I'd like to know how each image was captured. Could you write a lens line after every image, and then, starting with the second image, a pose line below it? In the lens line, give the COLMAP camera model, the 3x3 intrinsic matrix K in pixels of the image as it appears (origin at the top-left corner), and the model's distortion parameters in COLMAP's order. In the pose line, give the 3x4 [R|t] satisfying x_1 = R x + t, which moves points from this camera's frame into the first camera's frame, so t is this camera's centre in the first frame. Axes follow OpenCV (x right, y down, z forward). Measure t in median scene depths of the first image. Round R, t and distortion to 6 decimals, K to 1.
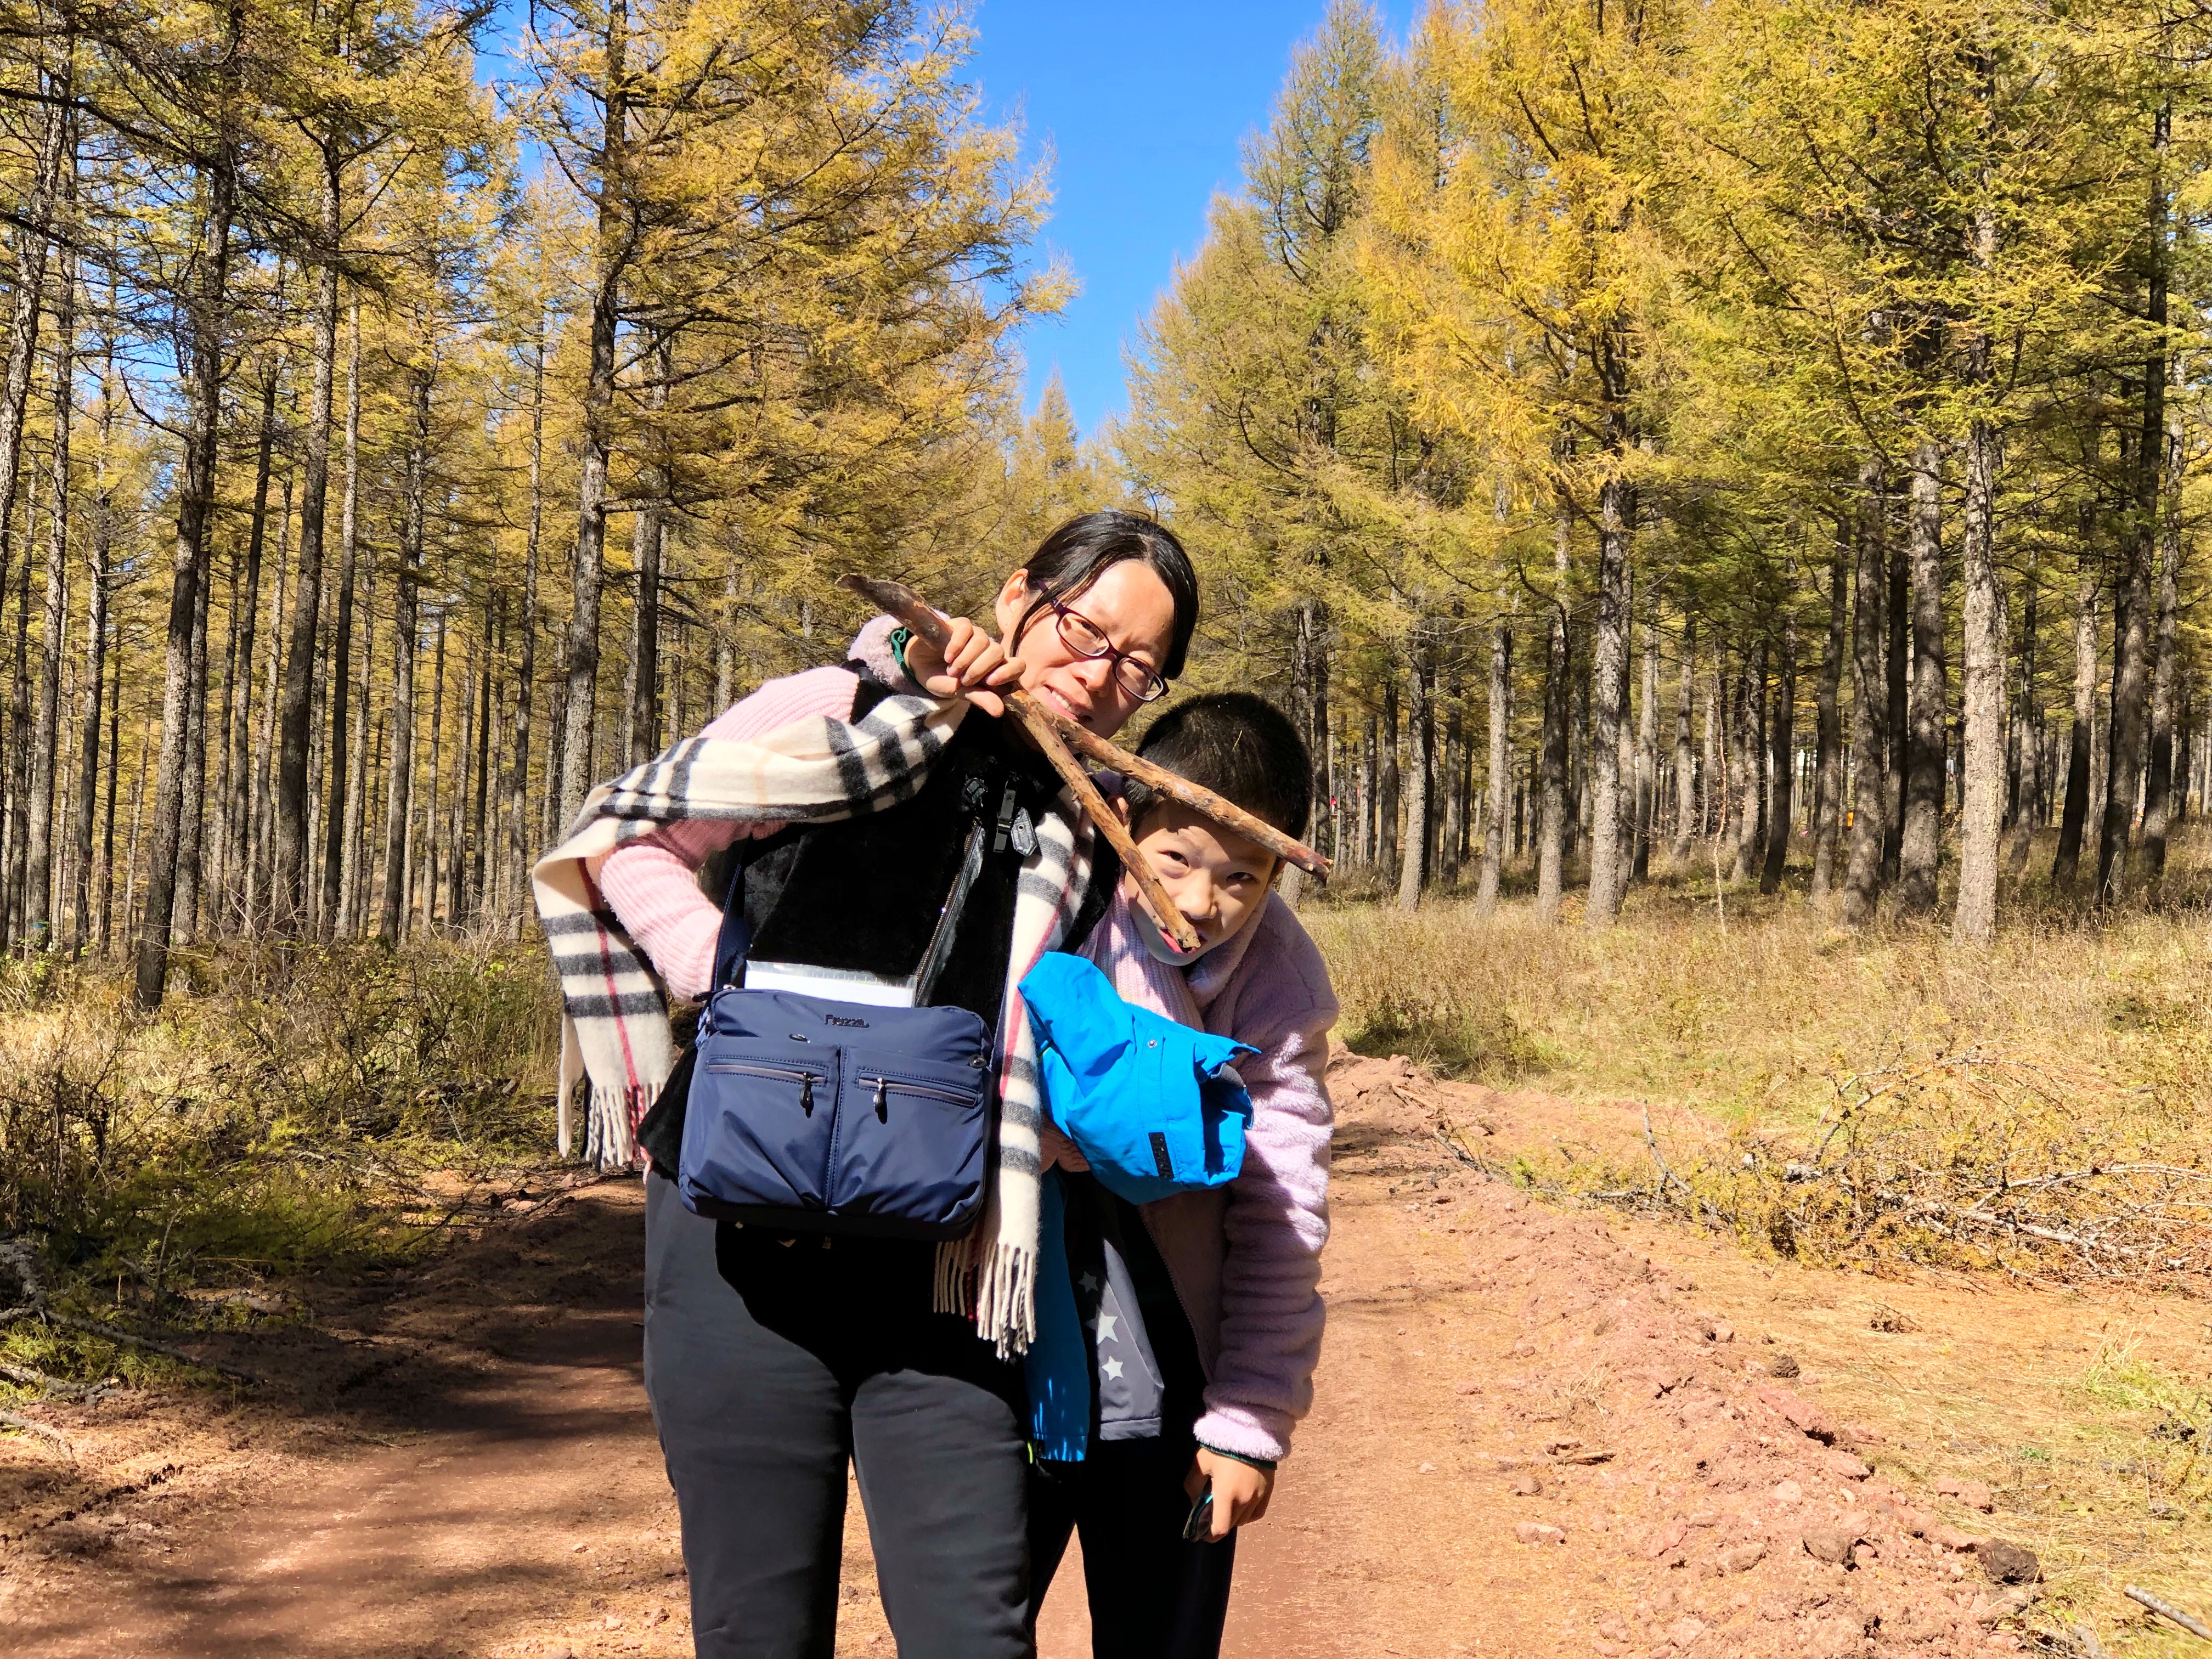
lens RADIAL K [[3626.1, 0, 1106.0], [0, 3626.1, 829.5], [0, 0, 1]] dist [0.099723, 0.038444]
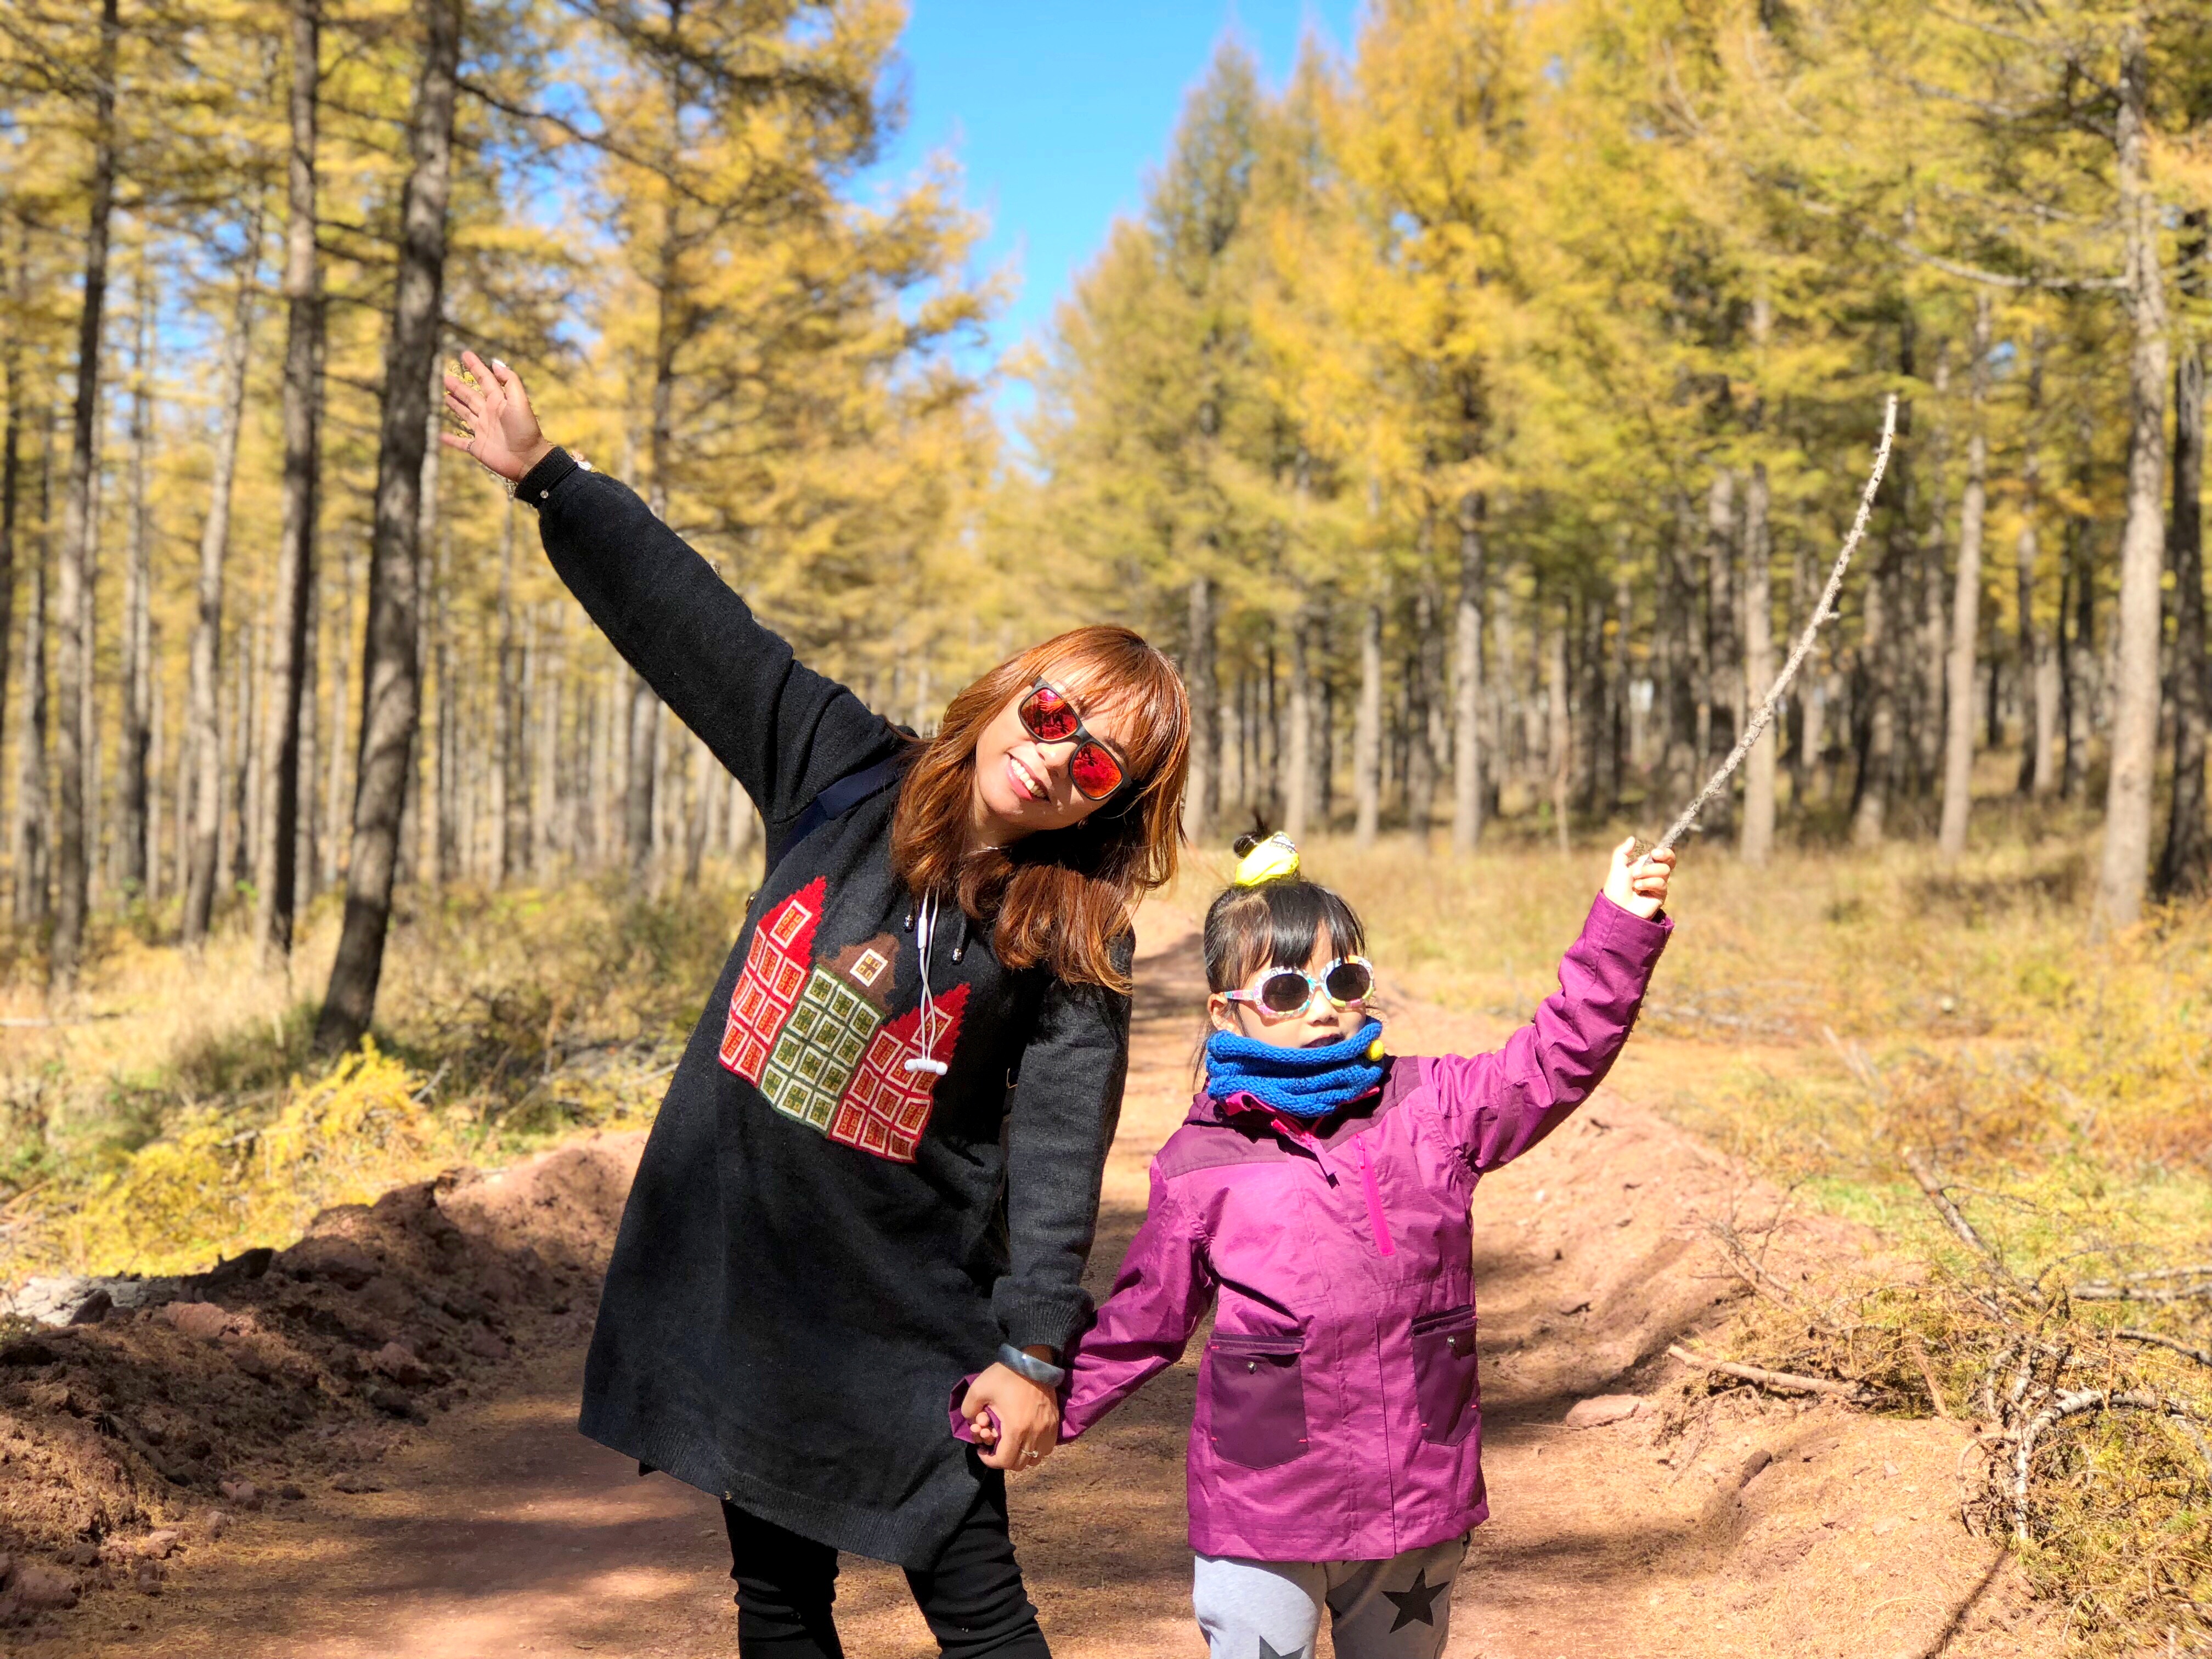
lens RADIAL K [[3540.4, 0, 1106.0], [0, 3540.4, 829.5], [0, 0, 1]] dist [0.365106, 0.035382]
pose [[0.999087, -0.018759, 0.038376, -0.037209], [0.018085, 0.999677, 0.017841, -0.008052], [-0.038698, -0.017131, 0.999104, -0.231126]]
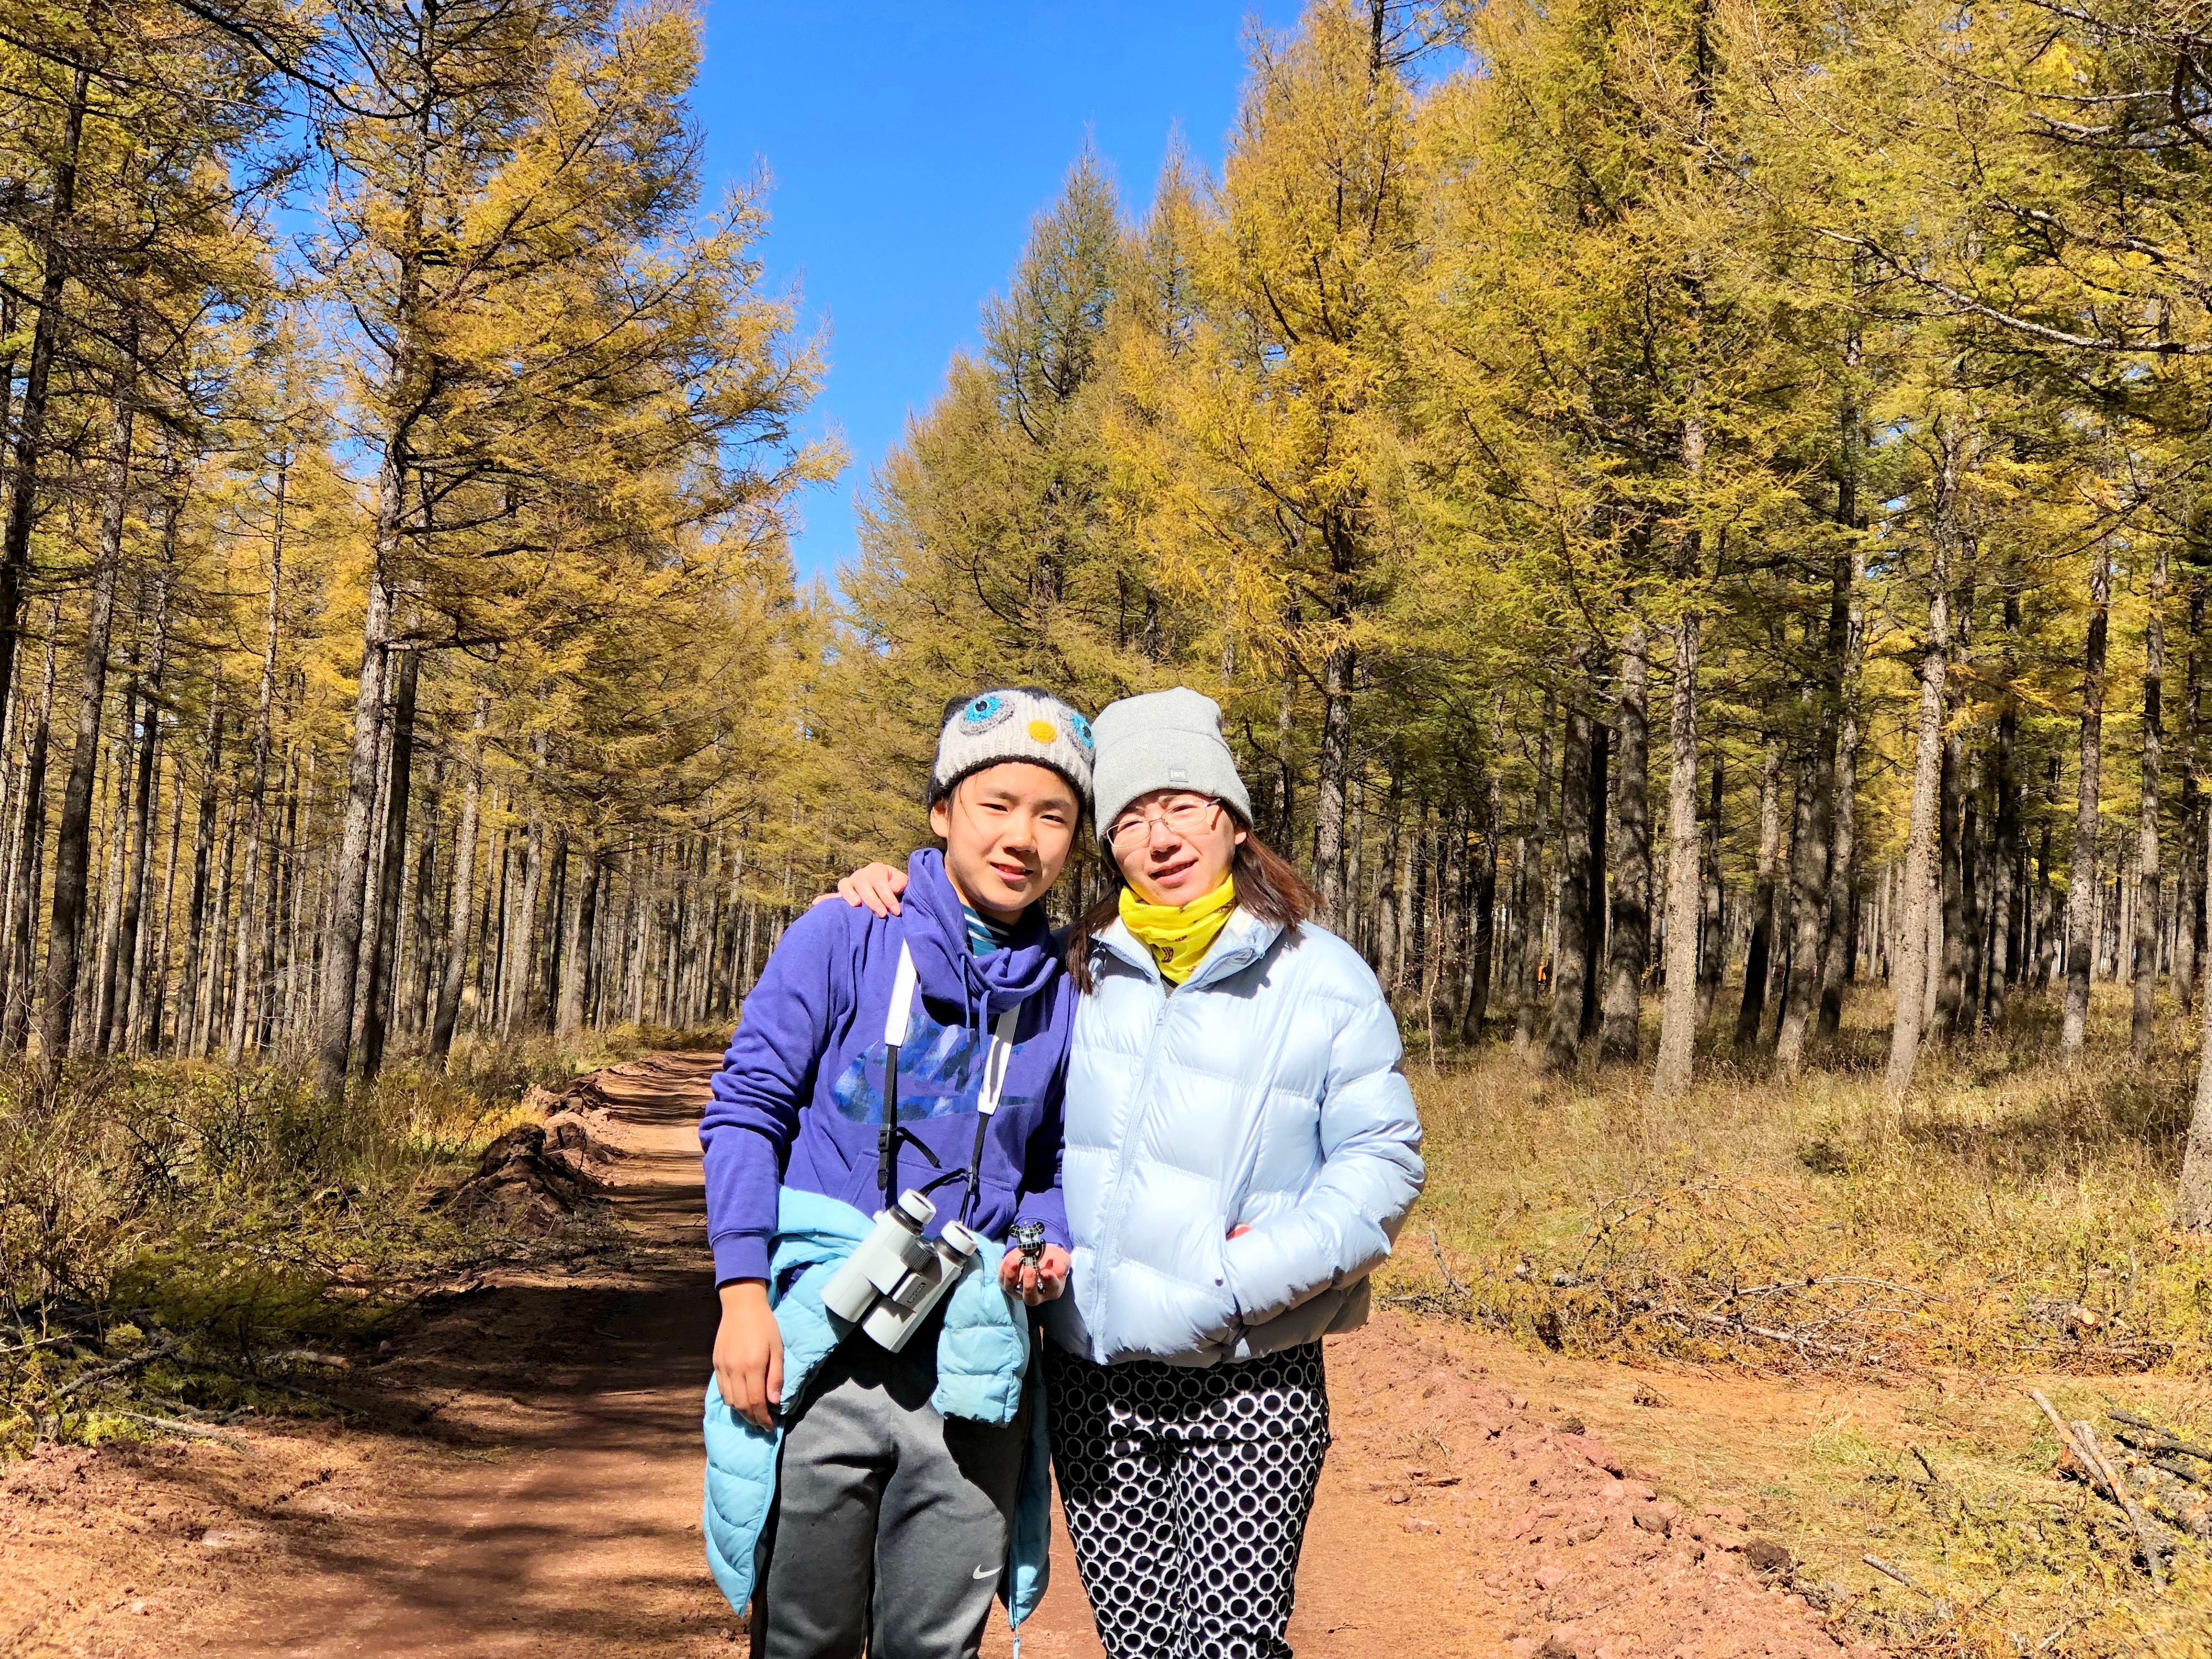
lens RADIAL K [[3626.1, 0, 1106.0], [0, 3626.1, 829.5], [0, 0, 1]] dist [0.099723, 0.038444]
pose [[0.996100, 0.028581, 0.083480, -0.018588], [-0.025346, 0.998896, -0.039562, -0.000091], [-0.084518, 0.037292, 0.995724, -0.050343]]
